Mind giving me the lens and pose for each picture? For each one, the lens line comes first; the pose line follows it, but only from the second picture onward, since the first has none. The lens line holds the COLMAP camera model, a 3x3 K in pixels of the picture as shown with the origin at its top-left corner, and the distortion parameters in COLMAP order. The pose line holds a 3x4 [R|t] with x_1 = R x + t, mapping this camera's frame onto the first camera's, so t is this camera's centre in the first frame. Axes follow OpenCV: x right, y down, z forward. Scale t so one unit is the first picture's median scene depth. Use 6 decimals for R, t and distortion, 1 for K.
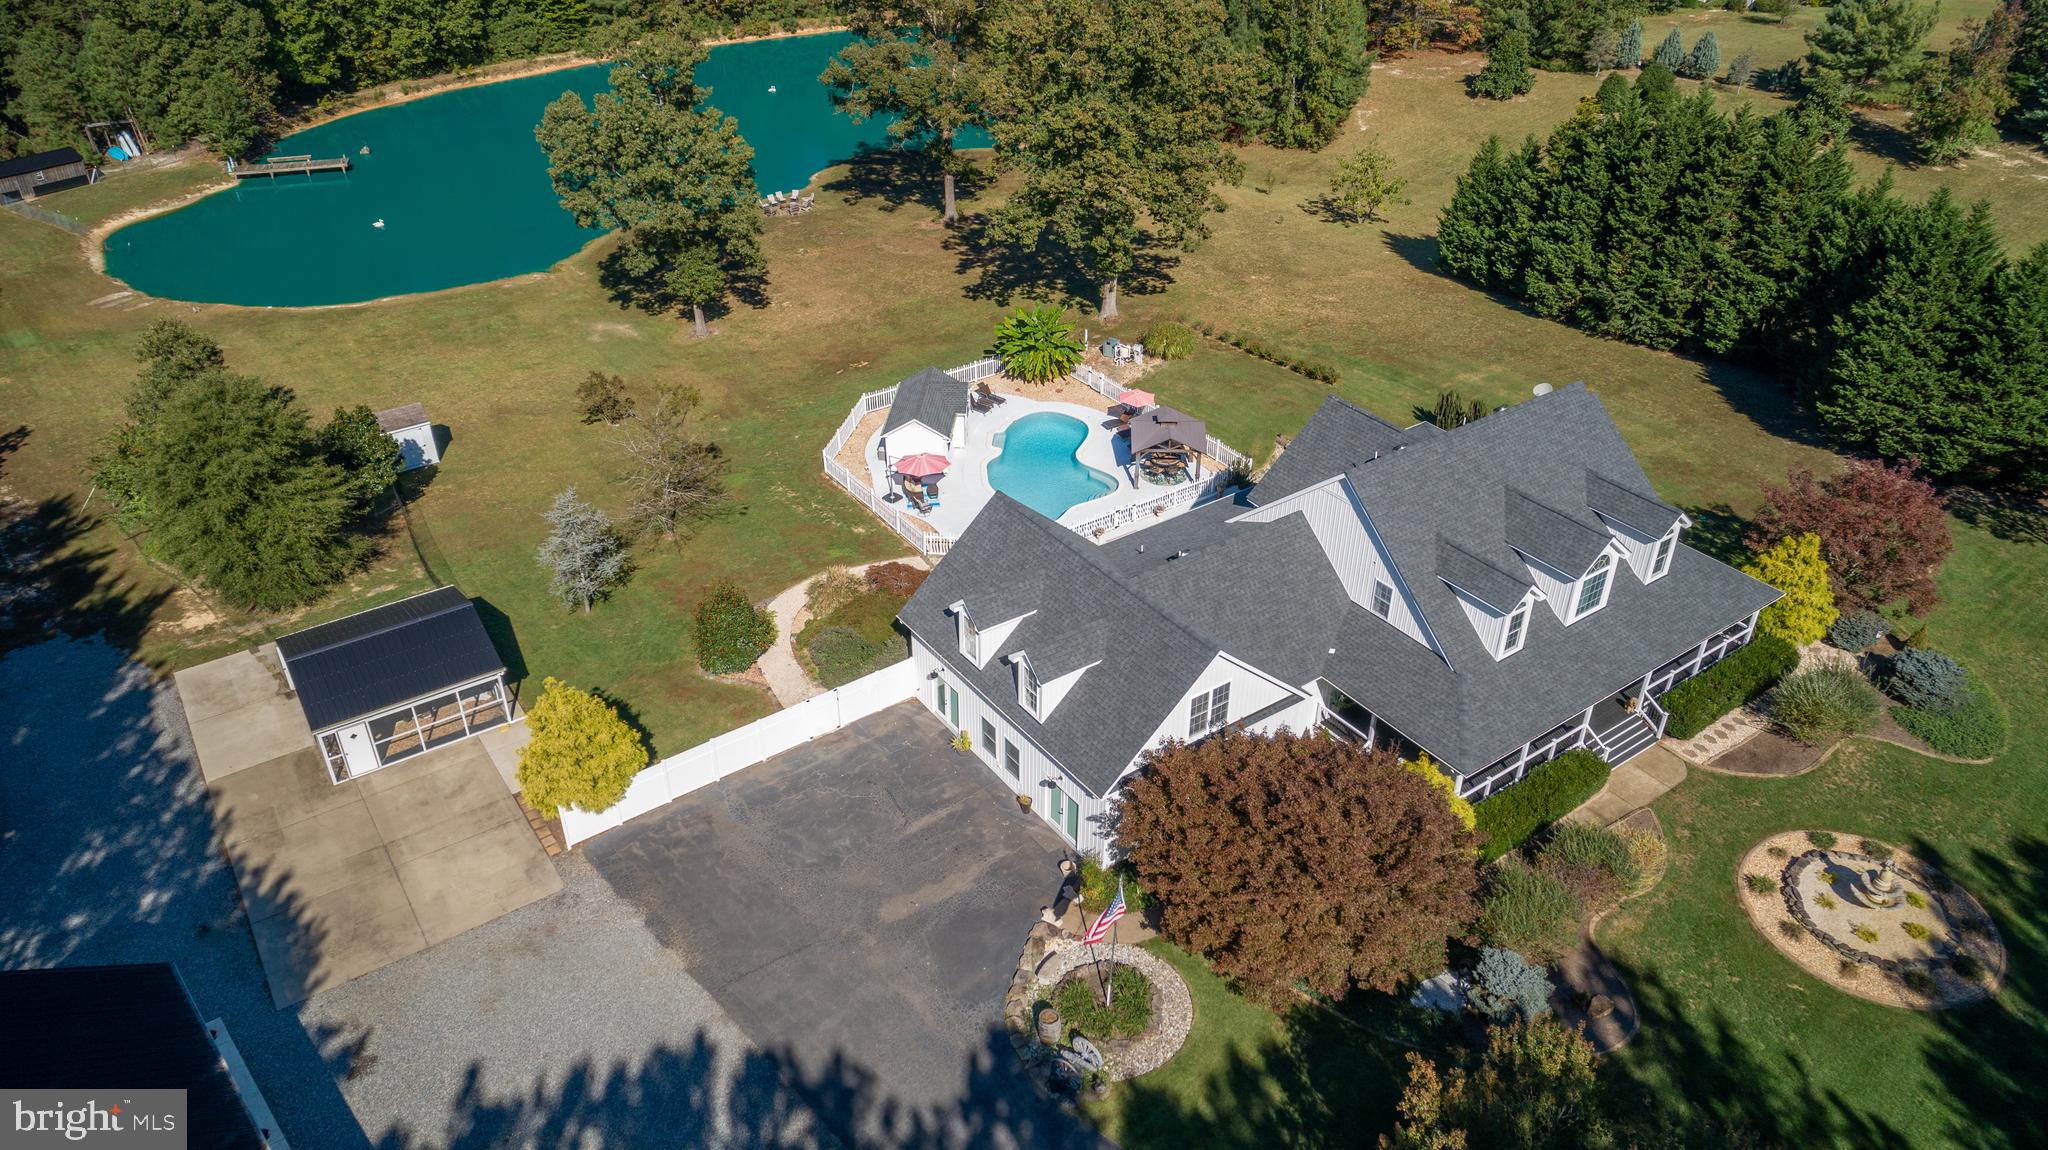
lens RADIAL K [[1378.8, 0, 1019.7], [0, 1378.8, 577.0], [0, 0, 1]] dist [-0.011122, 0.007088]
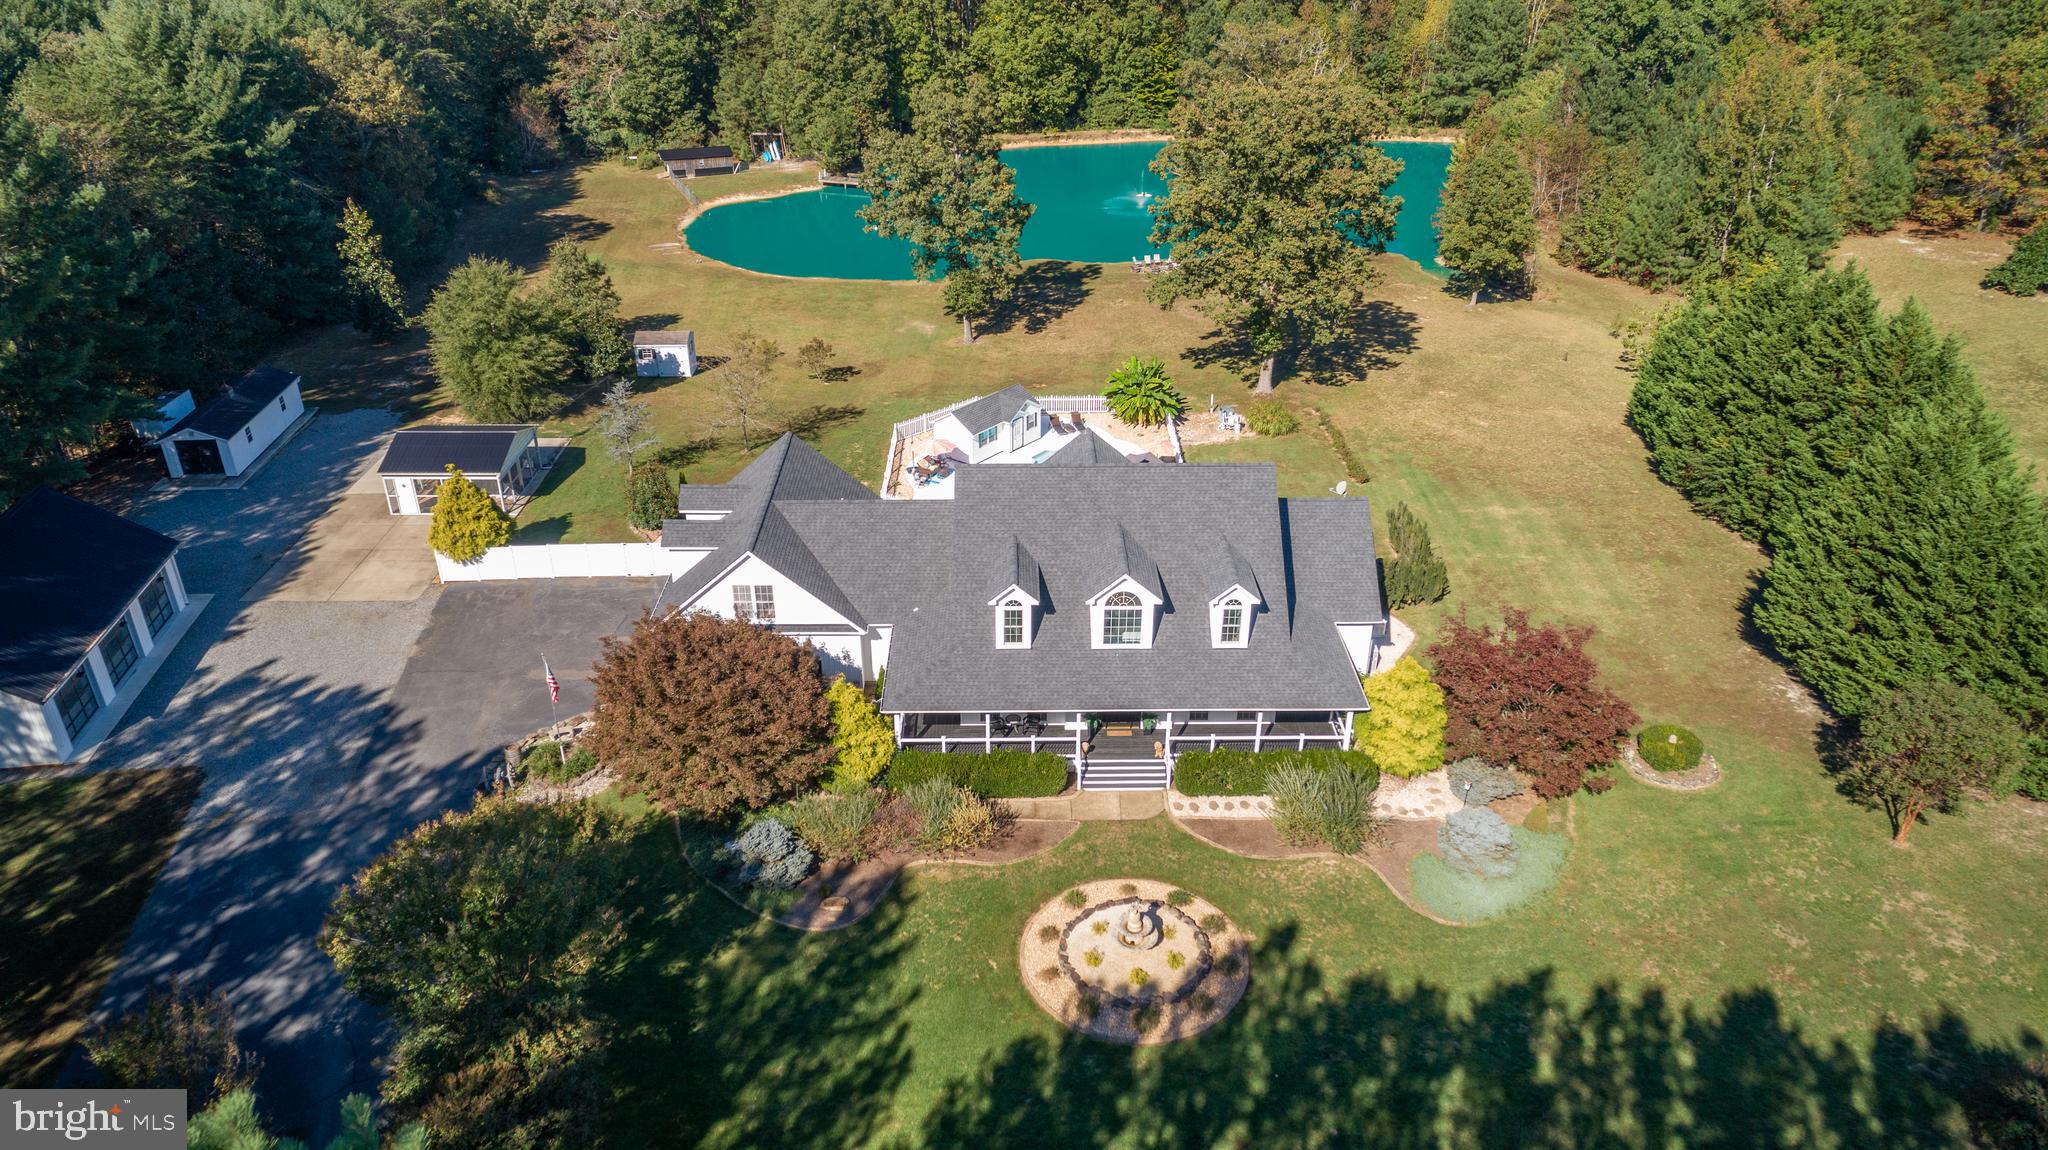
lens RADIAL K [[1378.8, 0, 1019.7], [0, 1378.8, 577.0], [0, 0, 1]] dist [-0.011122, 0.007088]
pose [[0.825242, 0.269976, -0.496072, 0.439067], [-0.305002, 0.952290, 0.010875, -0.006740], [0.475340, 0.142328, 0.868213, 0.002321]]
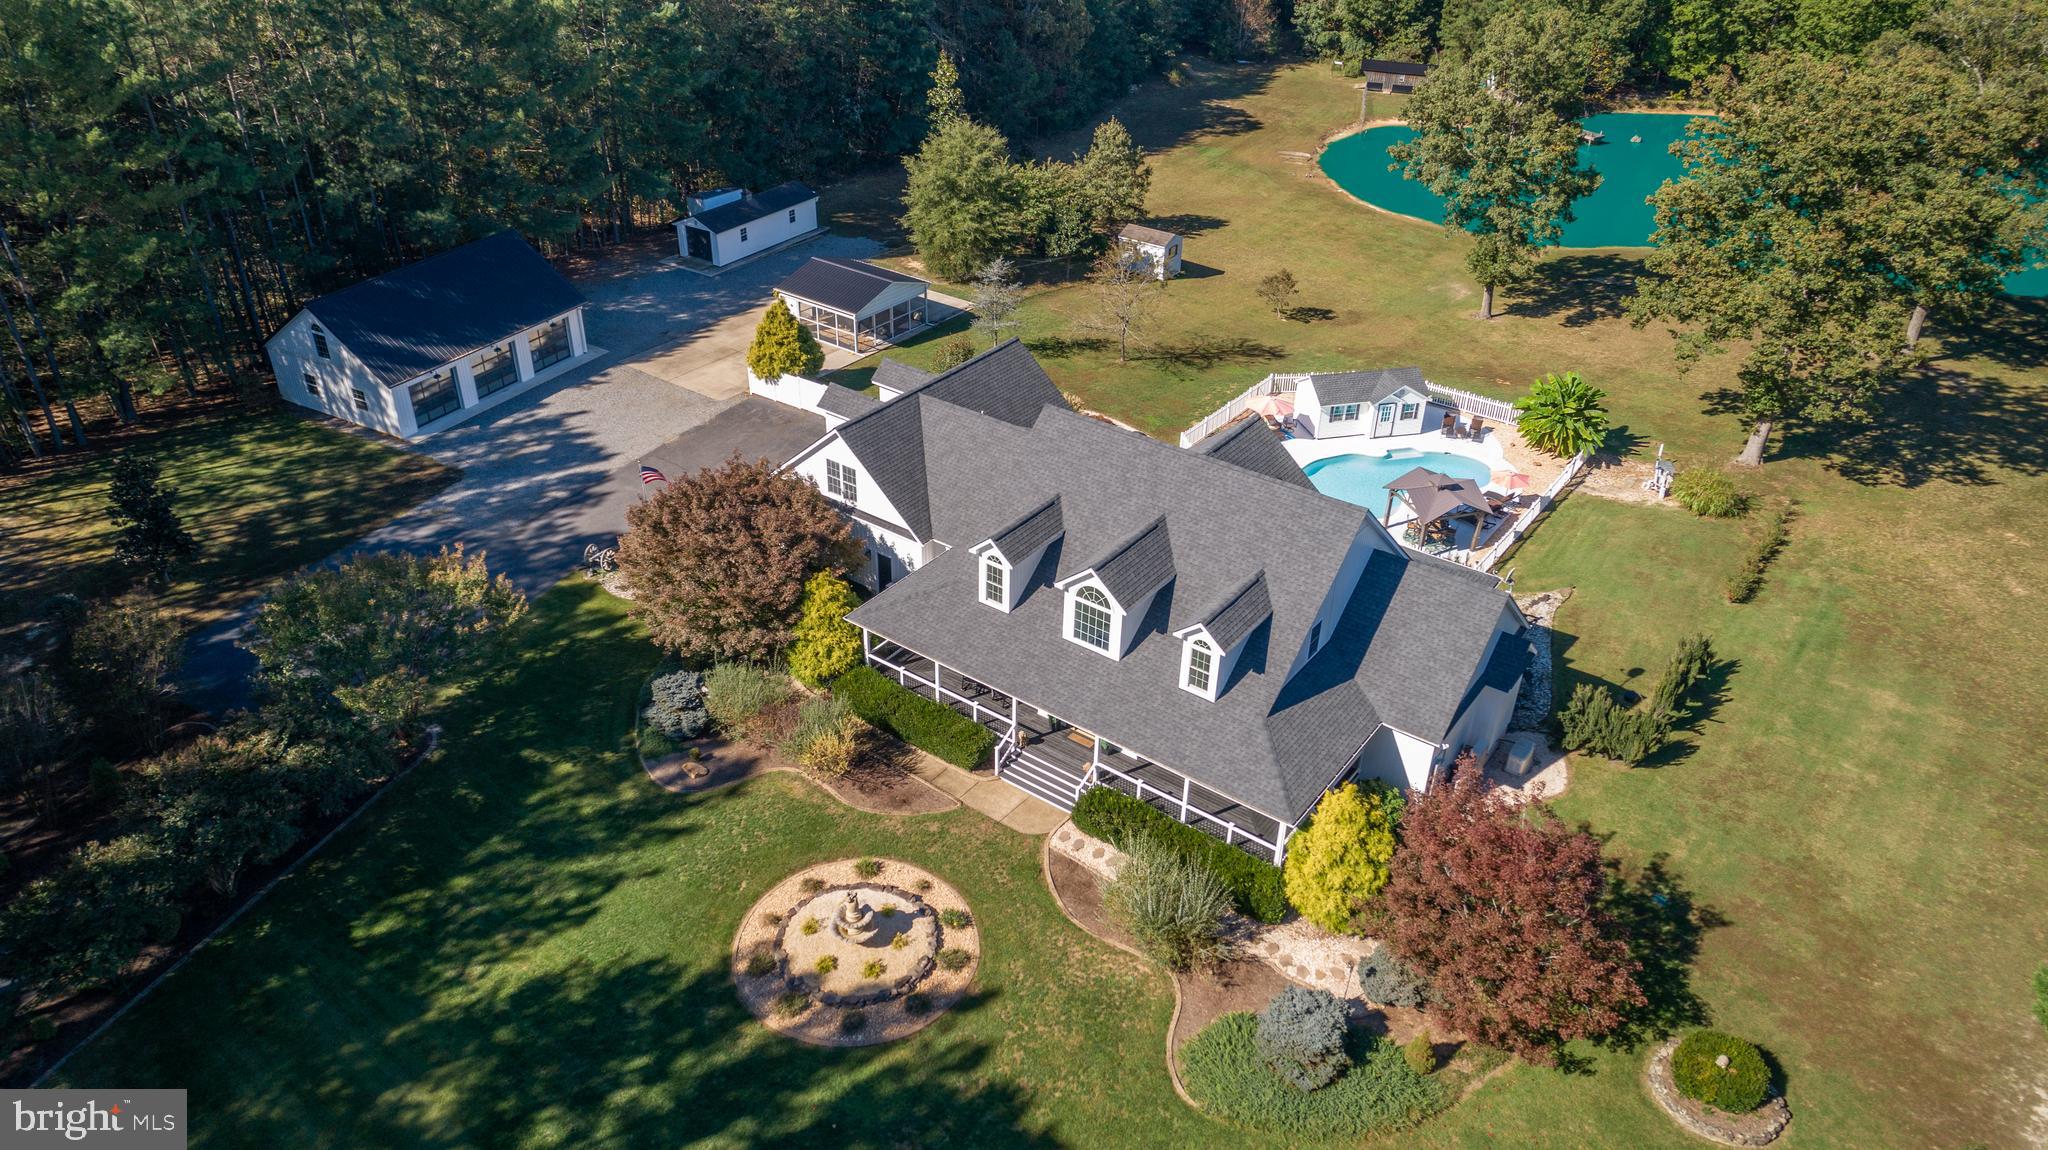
lens RADIAL K [[1378.8, 0, 1019.7], [0, 1378.8, 577.0], [0, 0, 1]] dist [-0.011122, 0.007088]
pose [[0.315765, 0.509933, -0.800163, 0.576295], [-0.526717, 0.795644, 0.299198, -0.139015], [0.789216, 0.326983, 0.519827, 0.222285]]
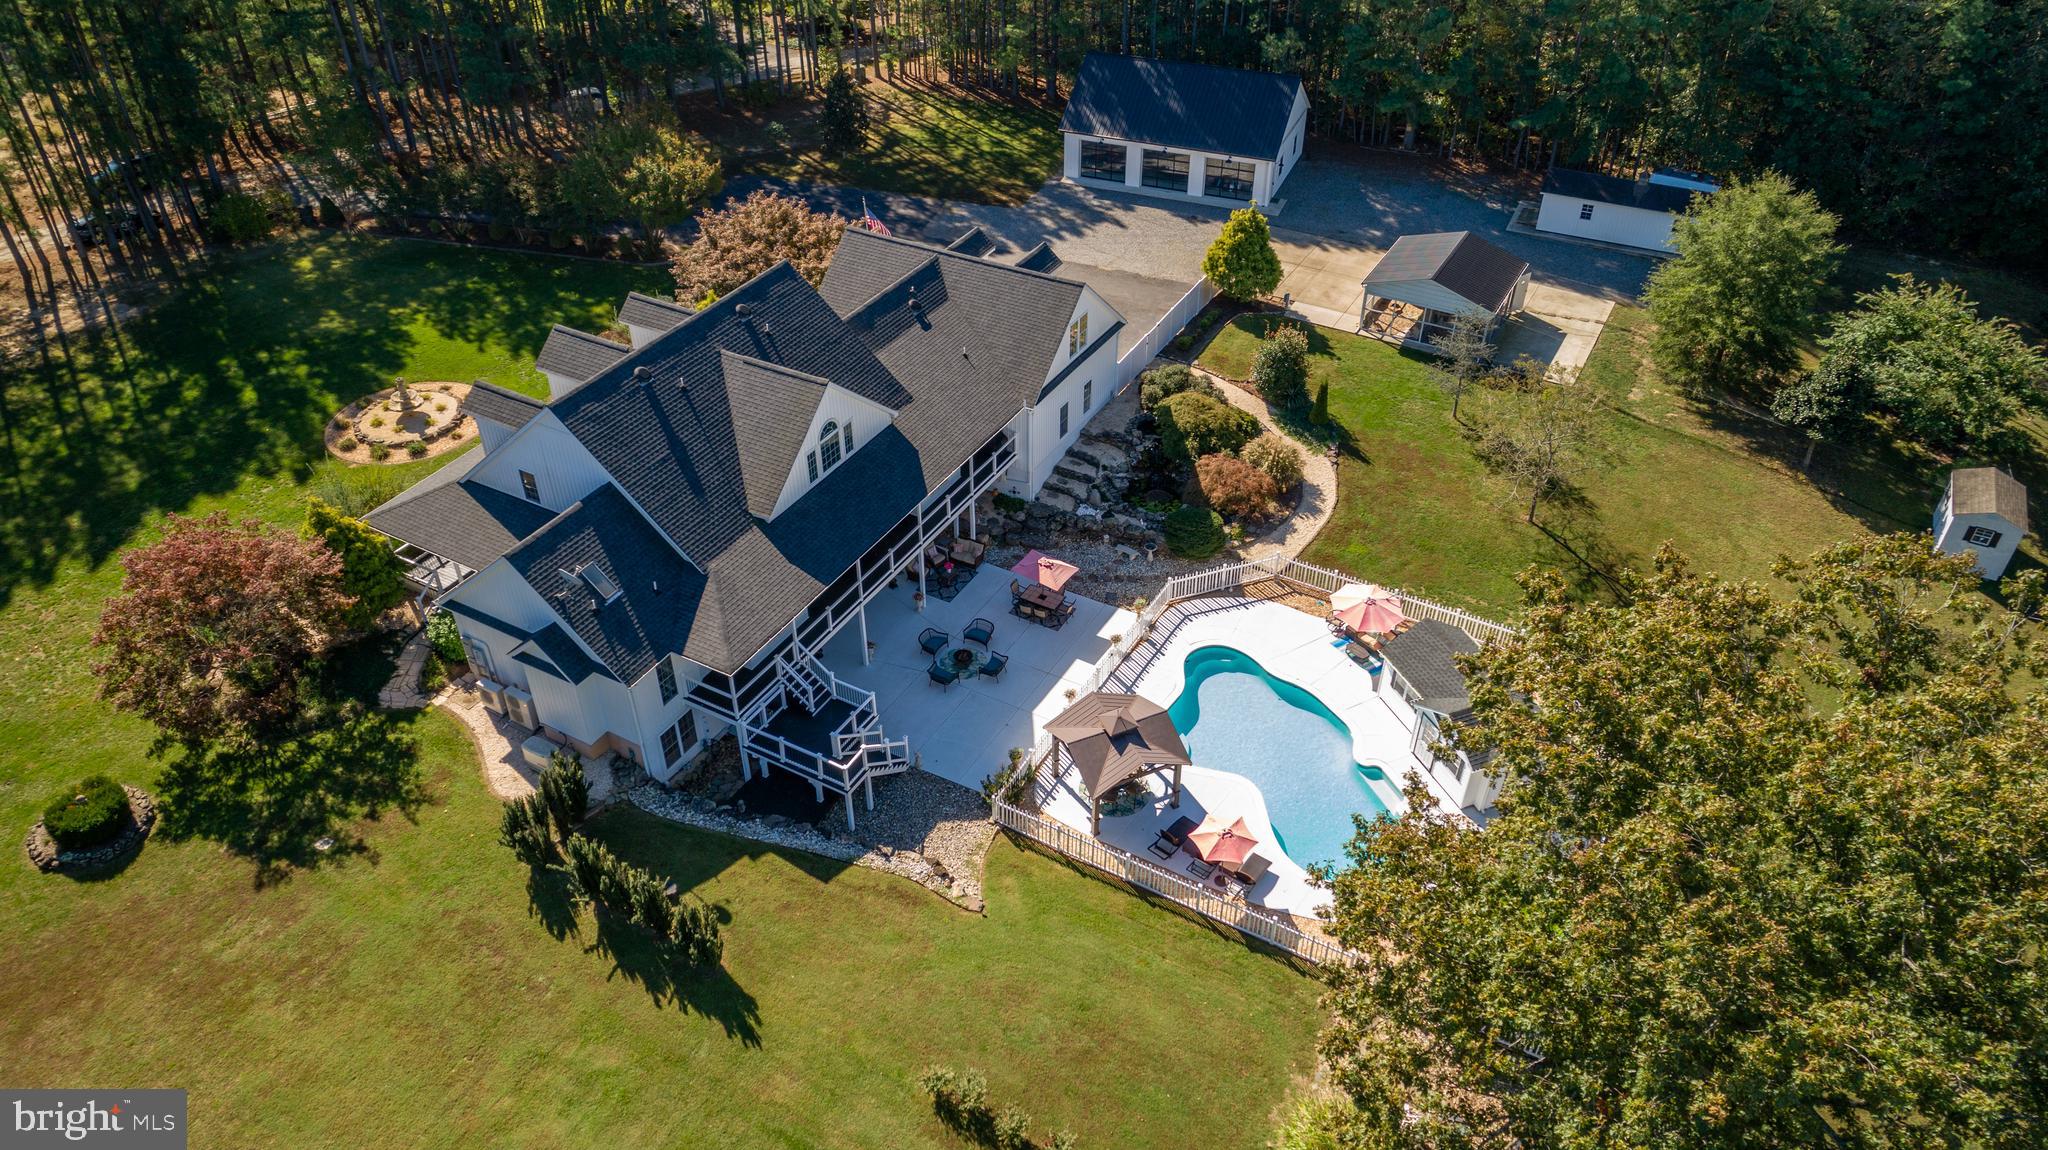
lens RADIAL K [[1418.7, 0, 1024.0], [0, 1418.7, 575.0], [0, 0, 1]] dist [0.027401, 0.002976]
pose [[-0.896257, 0.268453, -0.353068, 0.265687], [-0.241598, 0.372085, 0.896205, -0.541824], [0.371960, 0.888530, -0.268626, 0.797518]]
